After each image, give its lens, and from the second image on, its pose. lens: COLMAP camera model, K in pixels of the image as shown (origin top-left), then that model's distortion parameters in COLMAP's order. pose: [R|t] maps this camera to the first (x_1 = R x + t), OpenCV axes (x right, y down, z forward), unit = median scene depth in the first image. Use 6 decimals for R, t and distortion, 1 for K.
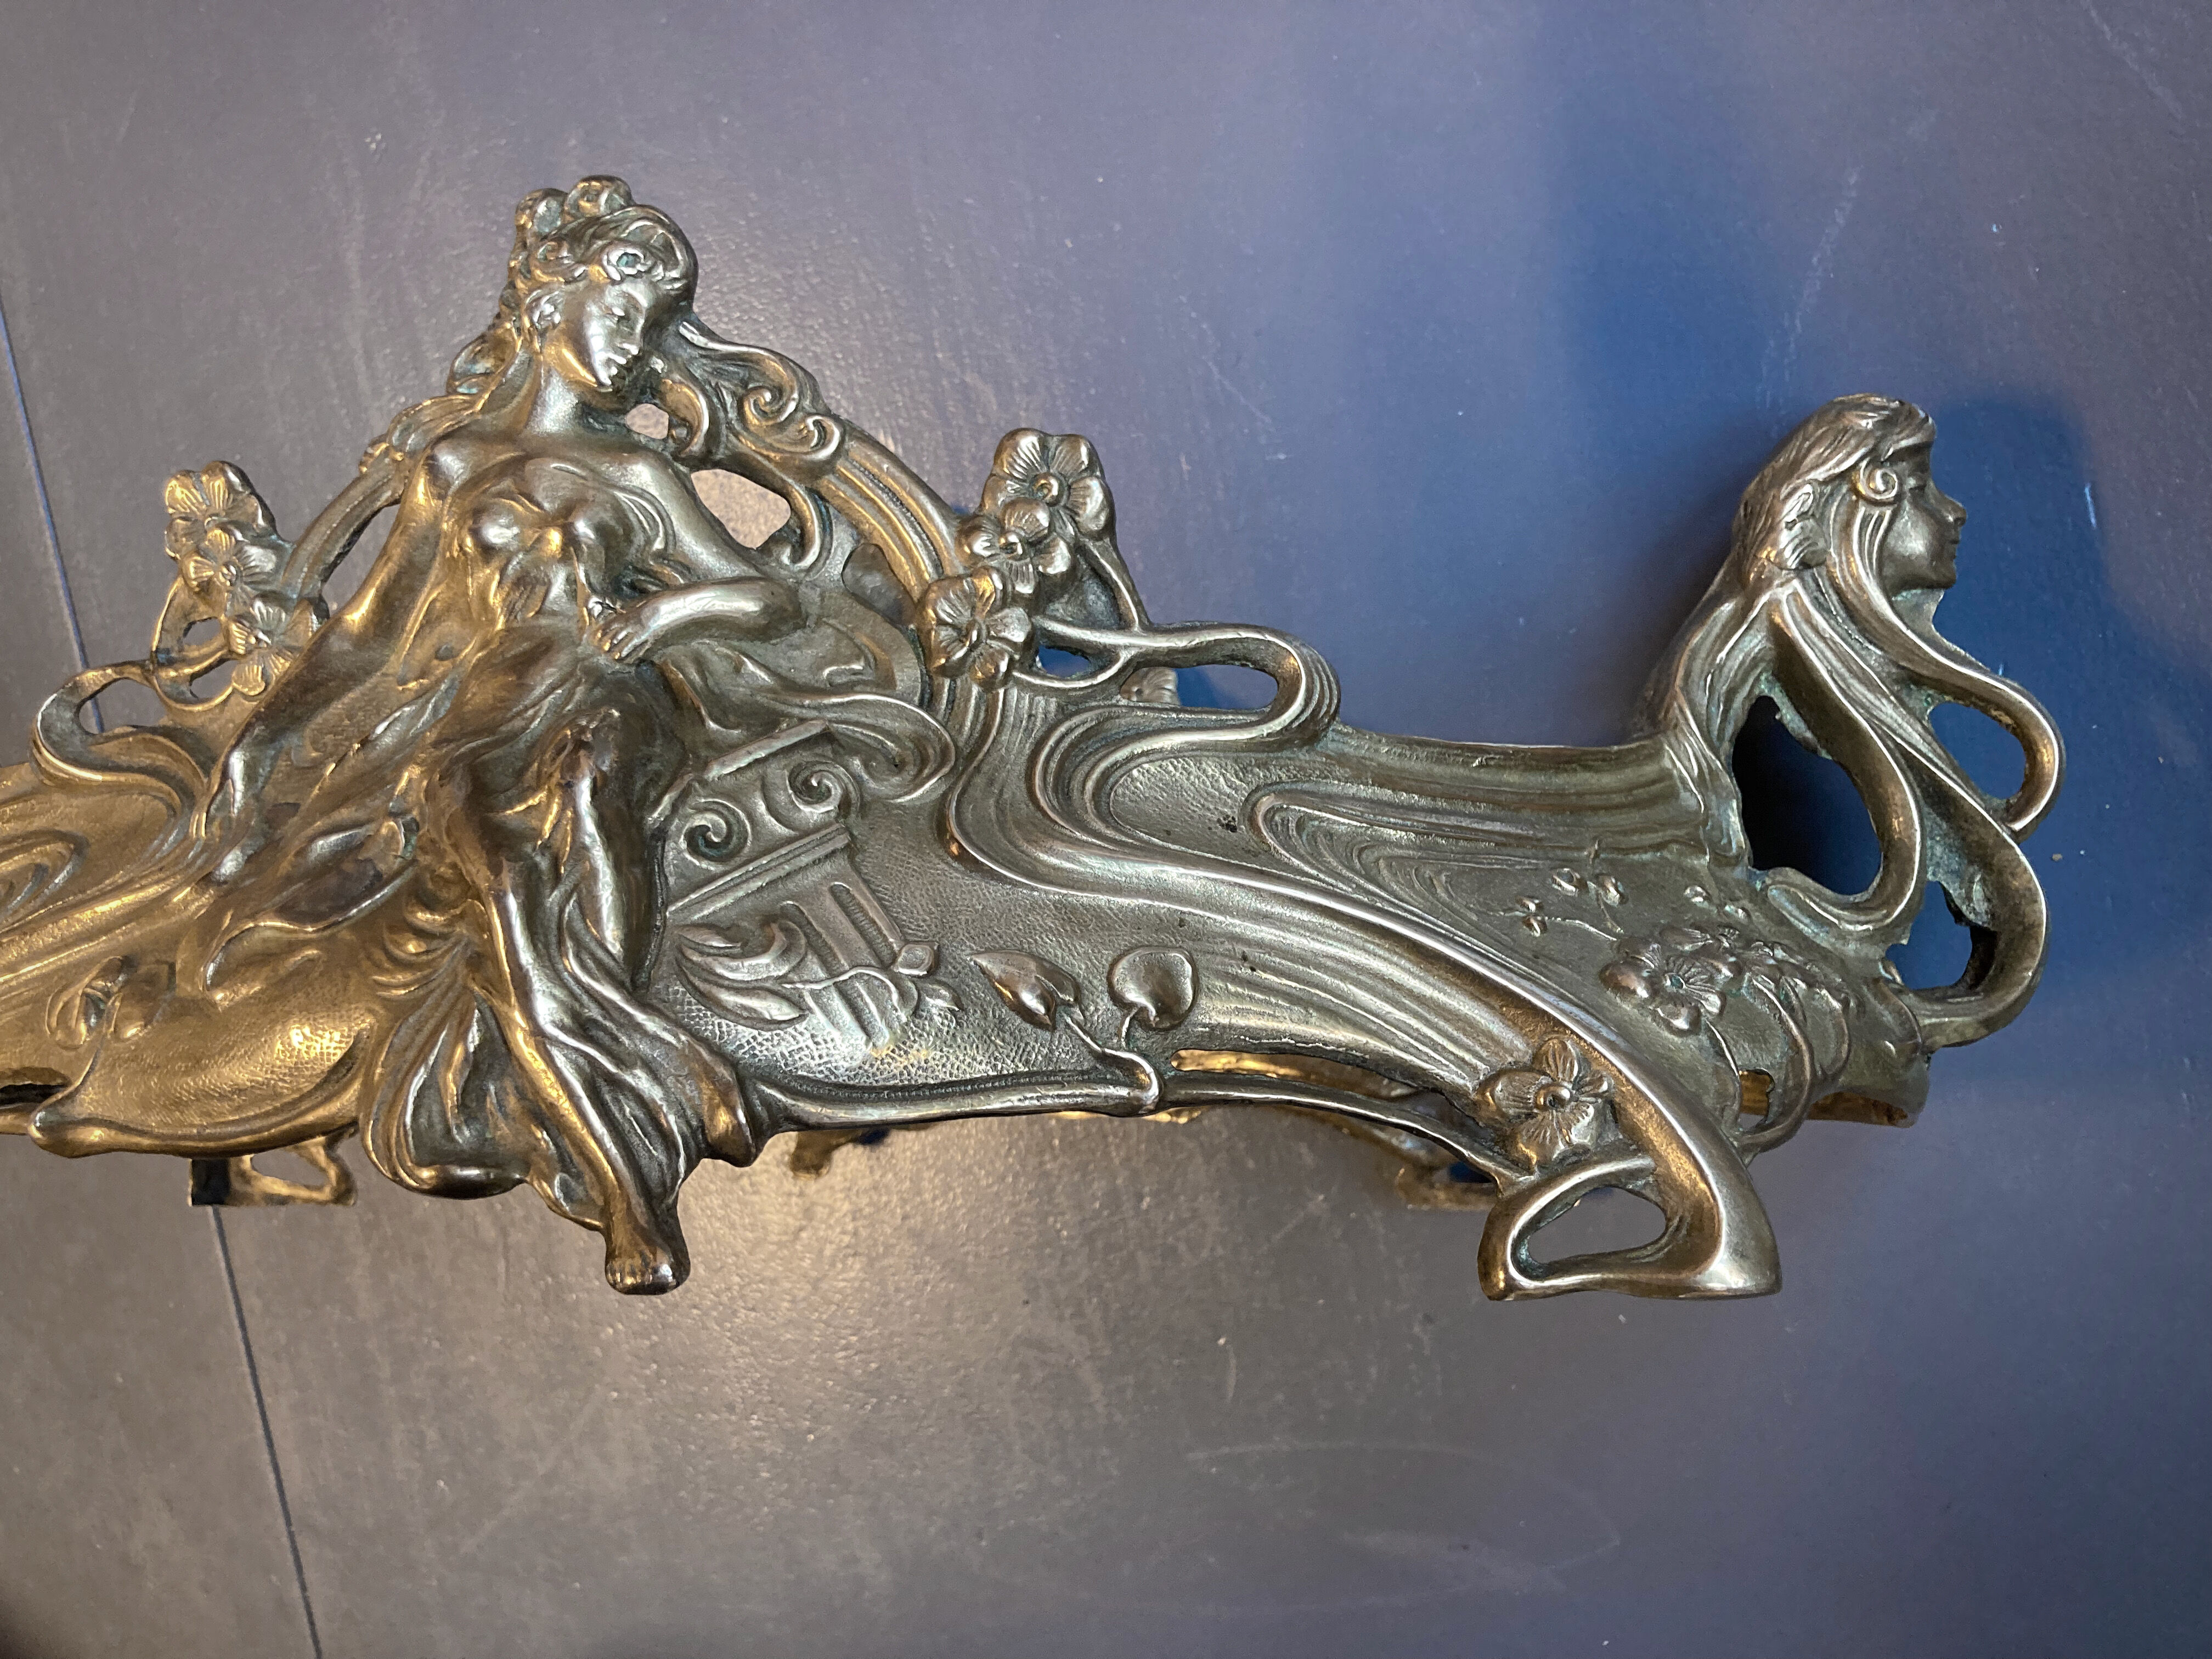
lens RADIAL K [[1867.1, 0, 1098.7], [0, 1867.1, 825.3], [0, 0, 1]] dist [0.020543, -0.037699]
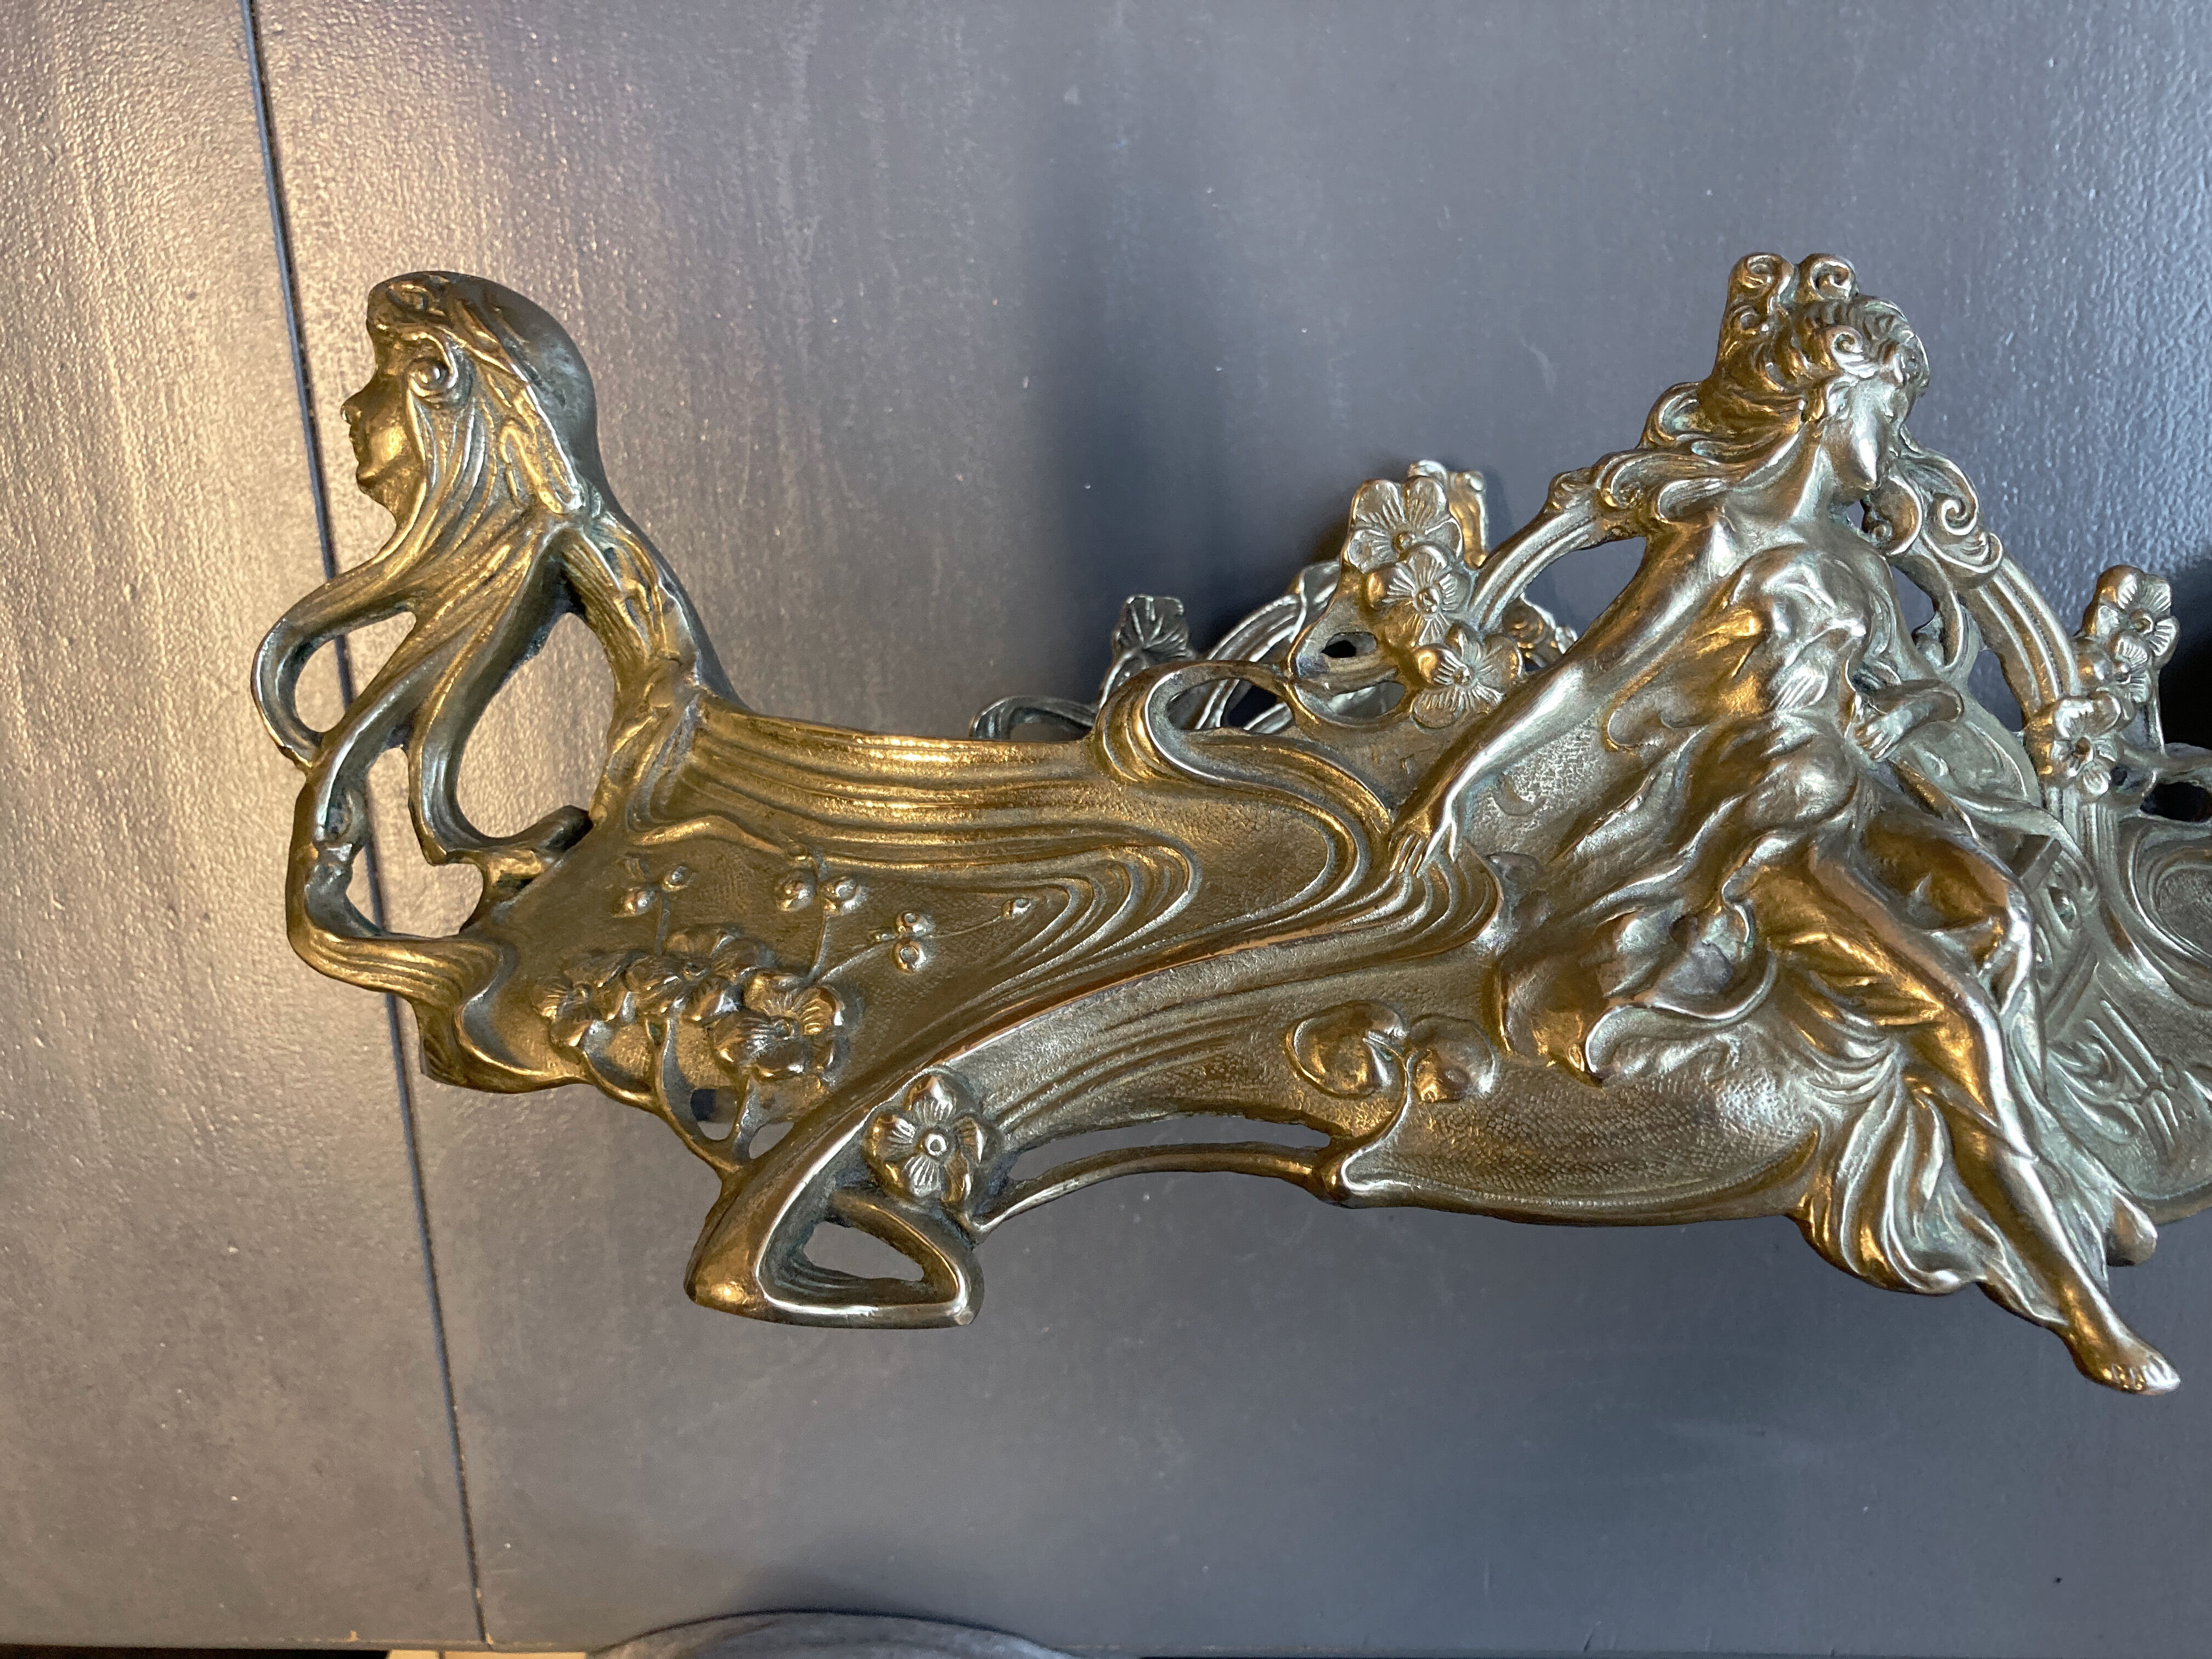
lens RADIAL K [[1867.1, 0, 1107.0], [0, 1867.1, 819.3], [0, 0, 1]] dist [0.020543, -0.037699]
pose [[0.939387, 0.082699, 0.332737, -0.958156], [-0.123877, 0.986782, 0.104474, -0.105260], [-0.319699, -0.139360, 0.937215, 0.136364]]
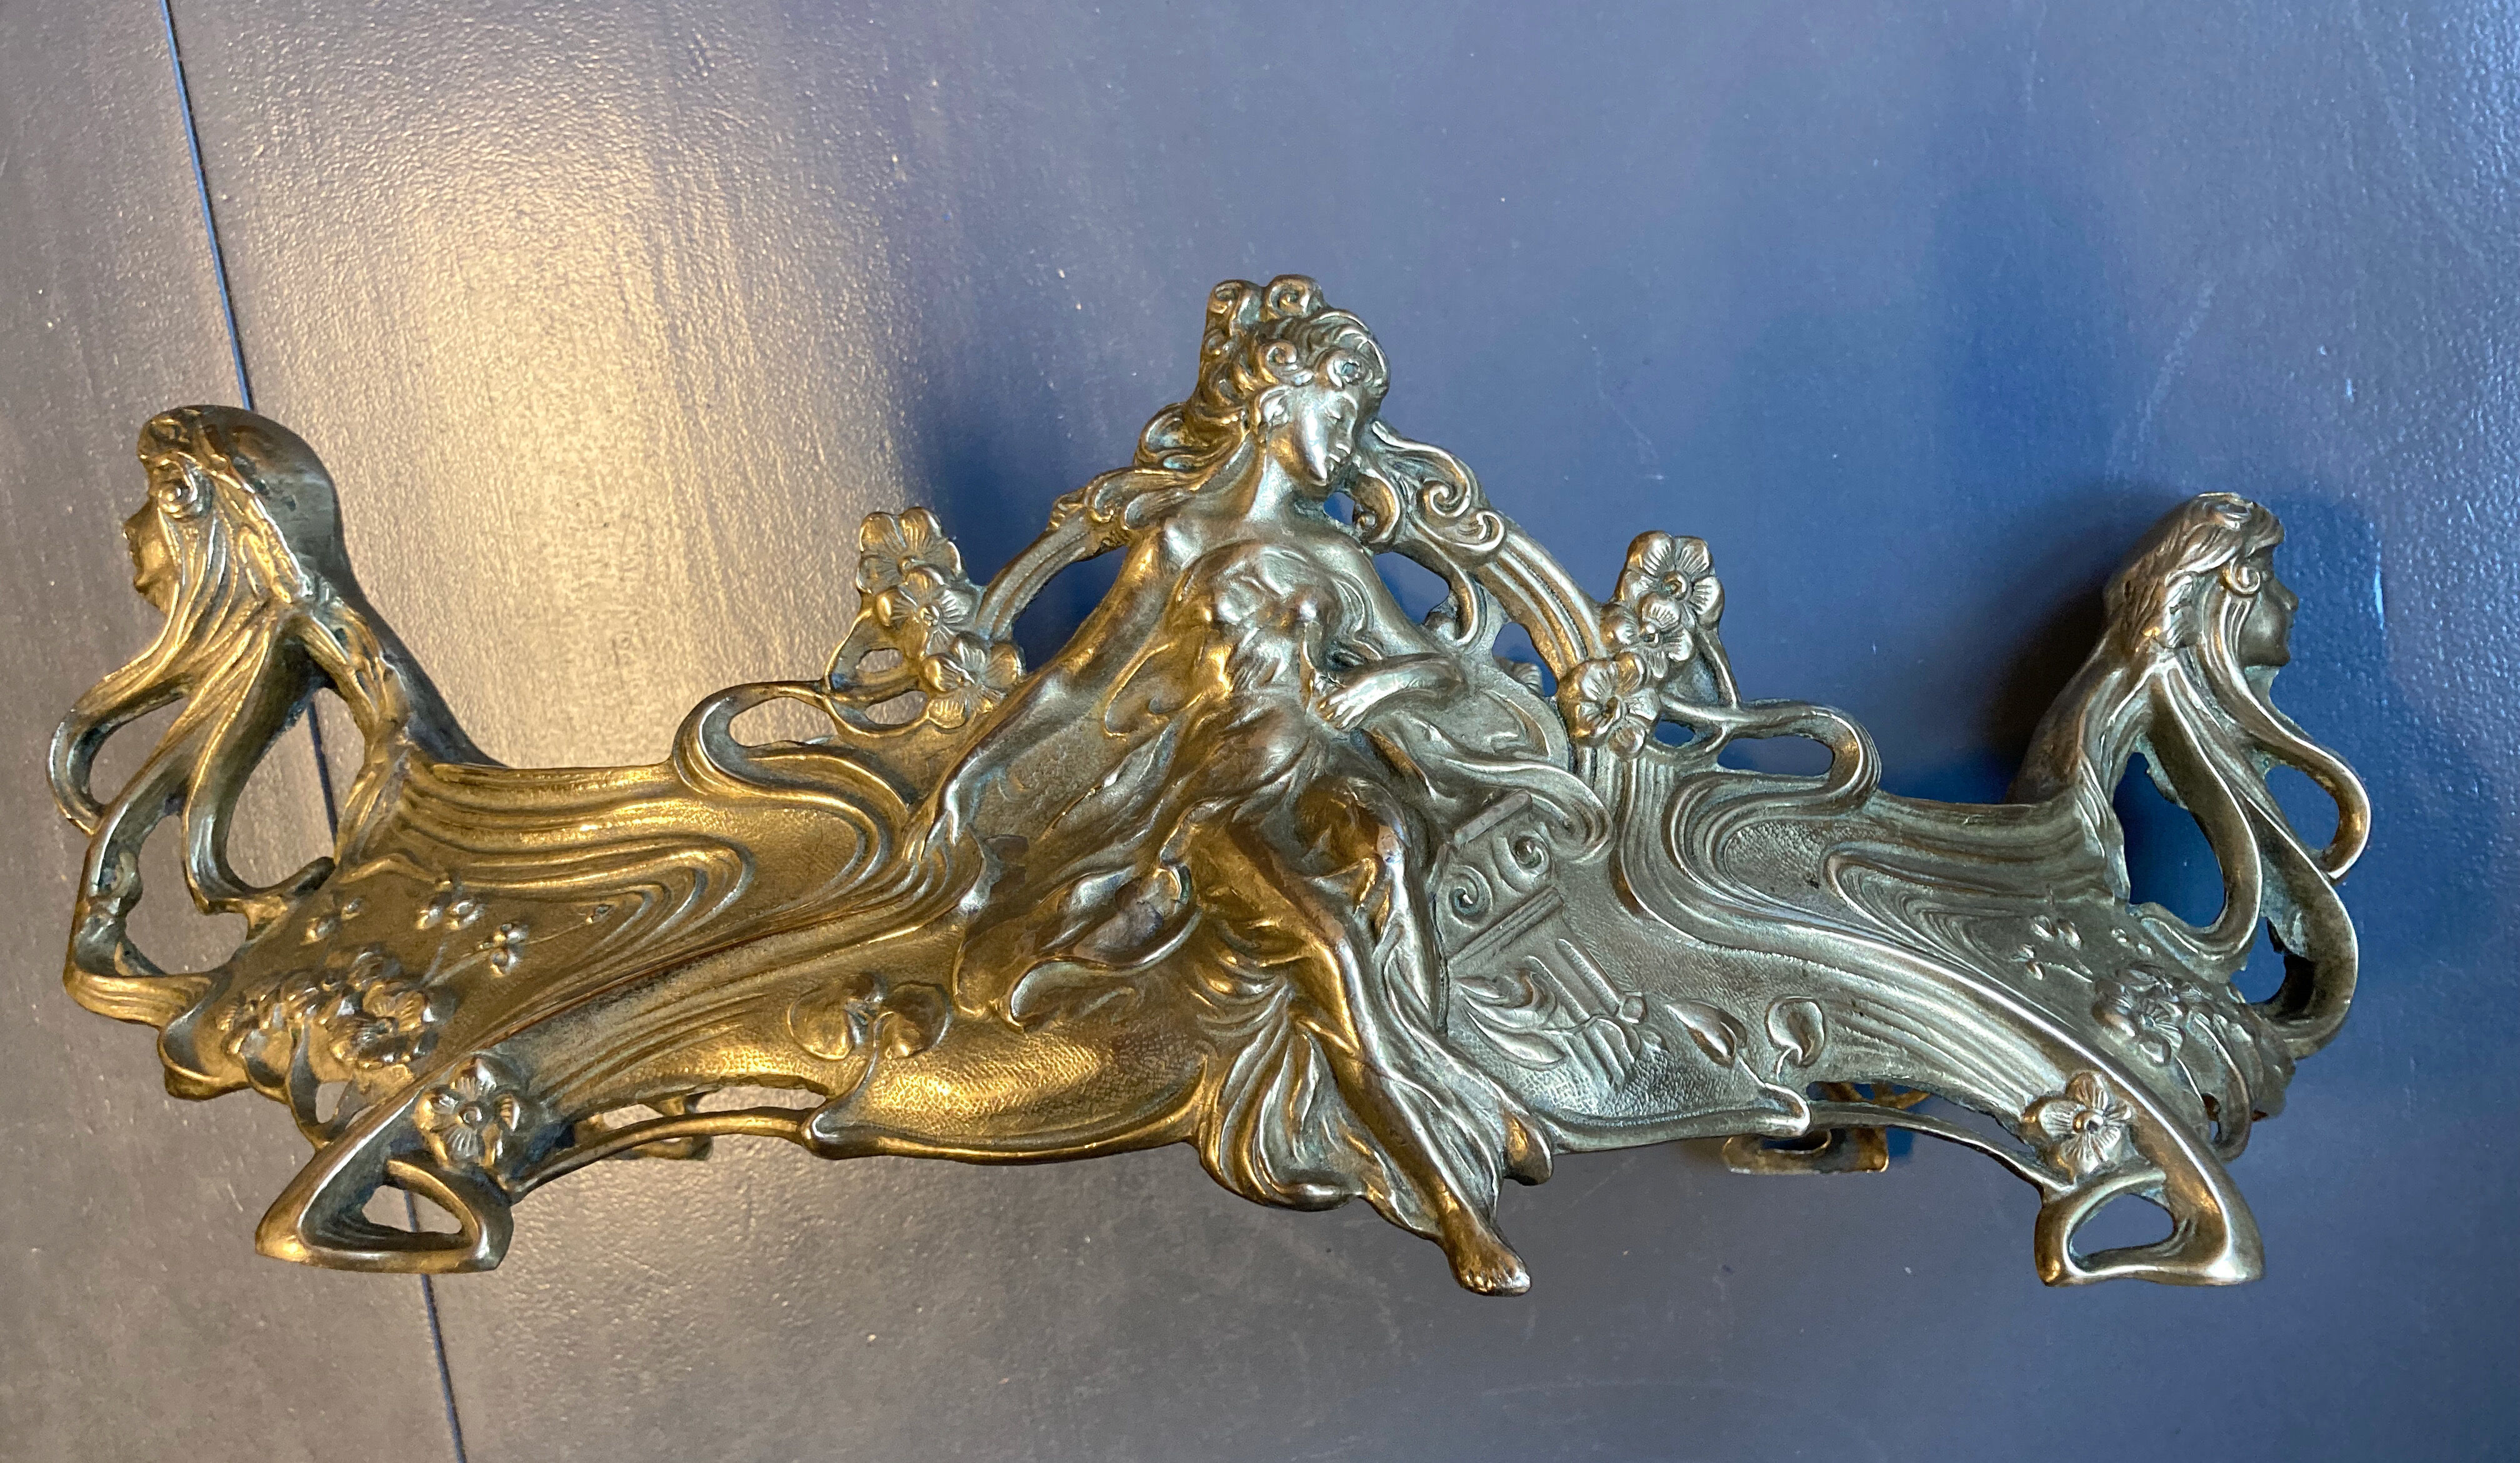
lens RADIAL K [[2135.5, 0, 1261.2], [0, 2135.5, 739.4], [0, 0, 1]] dist [0.014474, -0.024358]
pose [[0.983347, 0.041897, 0.176840, -0.505561], [-0.049007, 0.998148, 0.036033, -0.119645], [-0.175003, -0.044100, 0.983580, -0.258953]]
